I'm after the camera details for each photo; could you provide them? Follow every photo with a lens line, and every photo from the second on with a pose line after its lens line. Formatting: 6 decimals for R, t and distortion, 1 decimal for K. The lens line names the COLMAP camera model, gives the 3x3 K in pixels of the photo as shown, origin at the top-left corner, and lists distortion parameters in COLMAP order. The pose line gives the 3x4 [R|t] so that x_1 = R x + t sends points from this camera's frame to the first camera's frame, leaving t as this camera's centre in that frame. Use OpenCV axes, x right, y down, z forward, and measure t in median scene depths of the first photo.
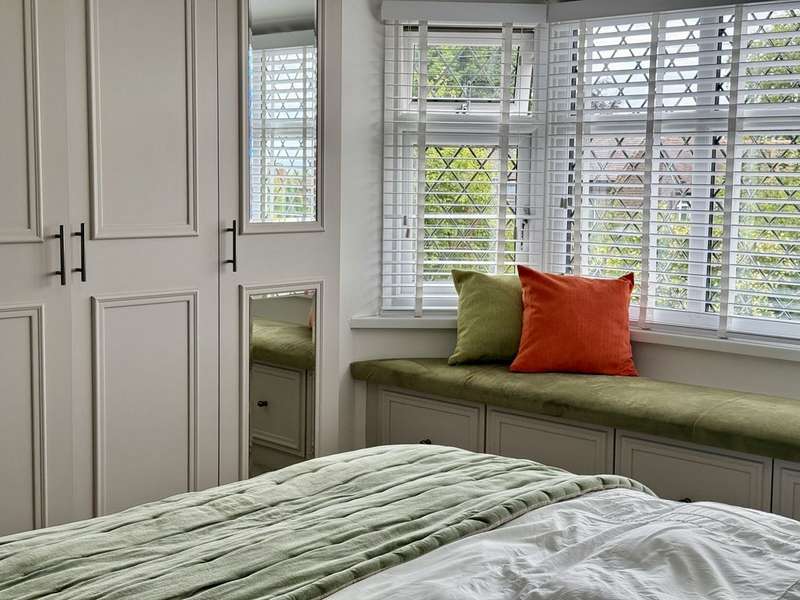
lens RADIAL K [[1114.1, 0, 398.9], [0, 1114.1, 302.8], [0, 0, 1]] dist [0.109926, 0.000000]
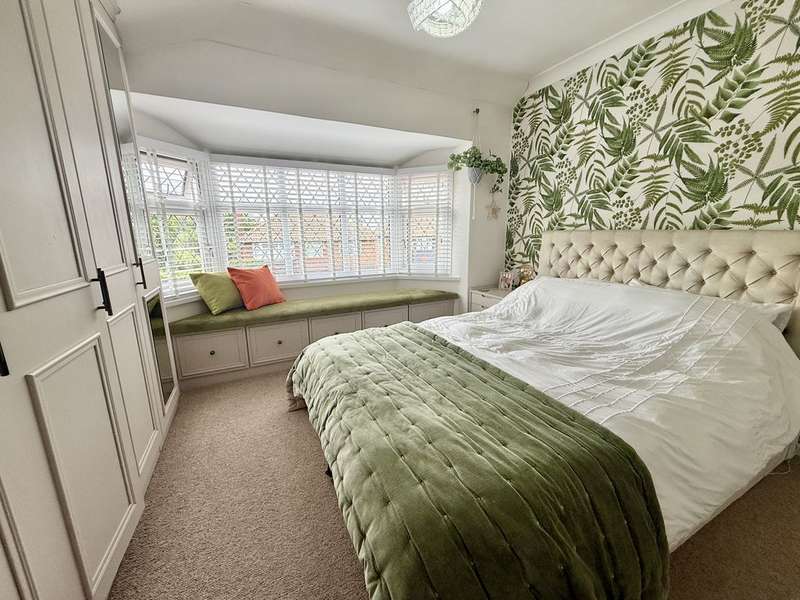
lens RADIAL K [[319.1, 0, 400.9], [0, 319.1, 295.8], [0, 0, 1]] dist [0.000399, -0.000607]
pose [[0.376586, -0.204071, 0.903625, -0.426123], [0.121994, 0.977864, 0.169996, -0.051025], [-0.918314, 0.046219, 0.393145, 0.448113]]
